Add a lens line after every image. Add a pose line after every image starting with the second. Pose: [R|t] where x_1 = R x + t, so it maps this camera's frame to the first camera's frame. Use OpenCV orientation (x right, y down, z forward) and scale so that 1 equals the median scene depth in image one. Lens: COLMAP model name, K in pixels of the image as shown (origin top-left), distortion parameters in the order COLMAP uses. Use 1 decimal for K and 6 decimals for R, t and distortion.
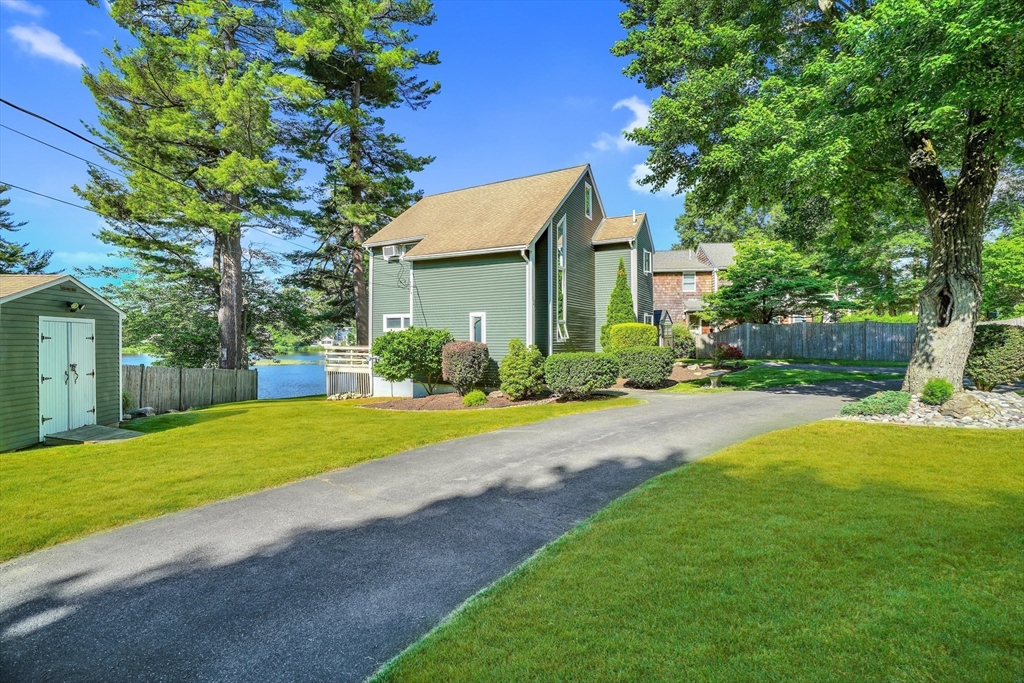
lens RADIAL K [[488.4, 0, 502.7], [0, 488.4, 344.6], [0, 0, 1]] dist [-0.036468, -0.000140]
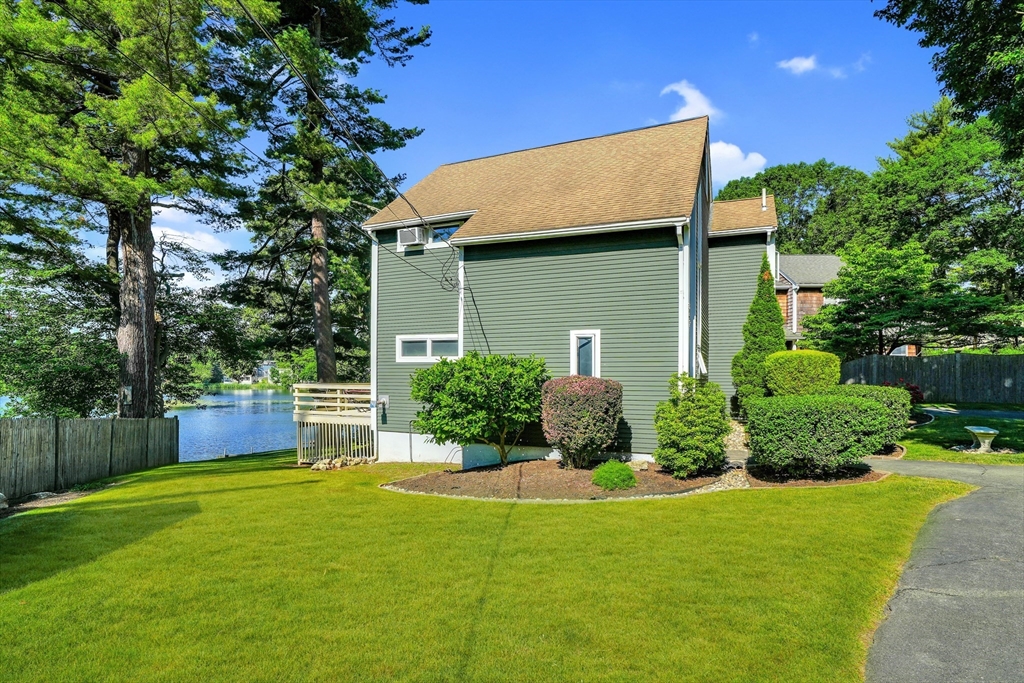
lens RADIAL K [[550.8, 0, 502.1], [0, 550.8, 389.4], [0, 0, 1]] dist [-0.013504, 0.002558]
pose [[0.995104, 0.001690, 0.098822, -0.136850], [-0.003068, 0.999900, 0.013800, -0.000183], [-0.098789, -0.014036, 0.995009, 0.196800]]
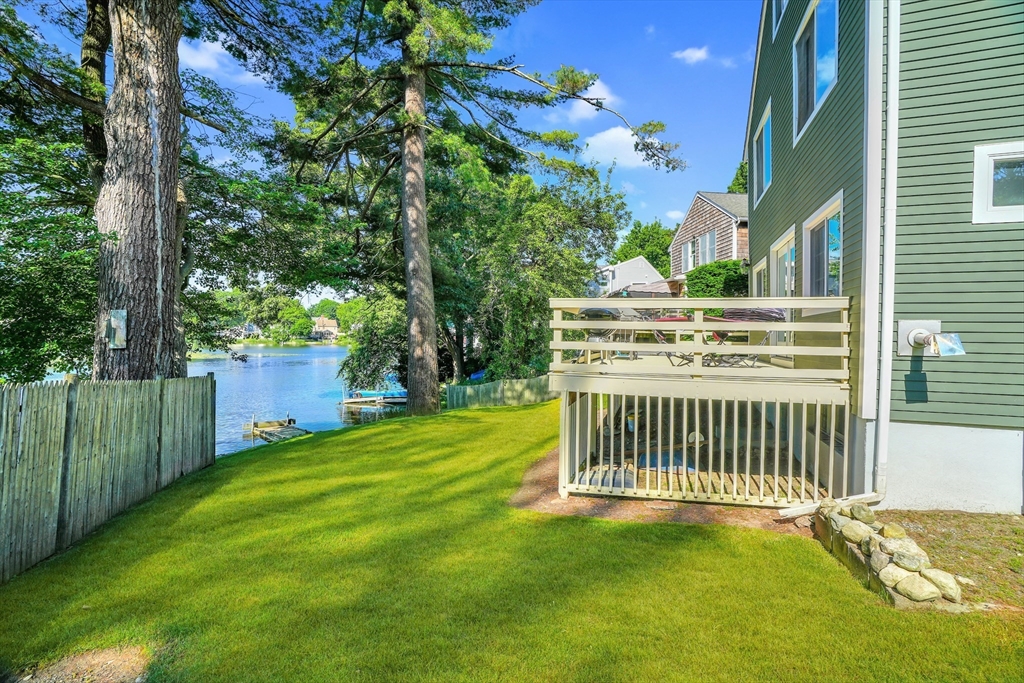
lens RADIAL K [[470.9, 0, 512.0], [0, 470.9, 341.5], [0, 0, 1]] dist [-0.063758, 0.024231]
pose [[0.978413, 0.010522, 0.206392, -0.382808], [-0.011275, 0.999933, 0.002474, 0.023429], [-0.206353, -0.004748, 0.978466, 0.651195]]
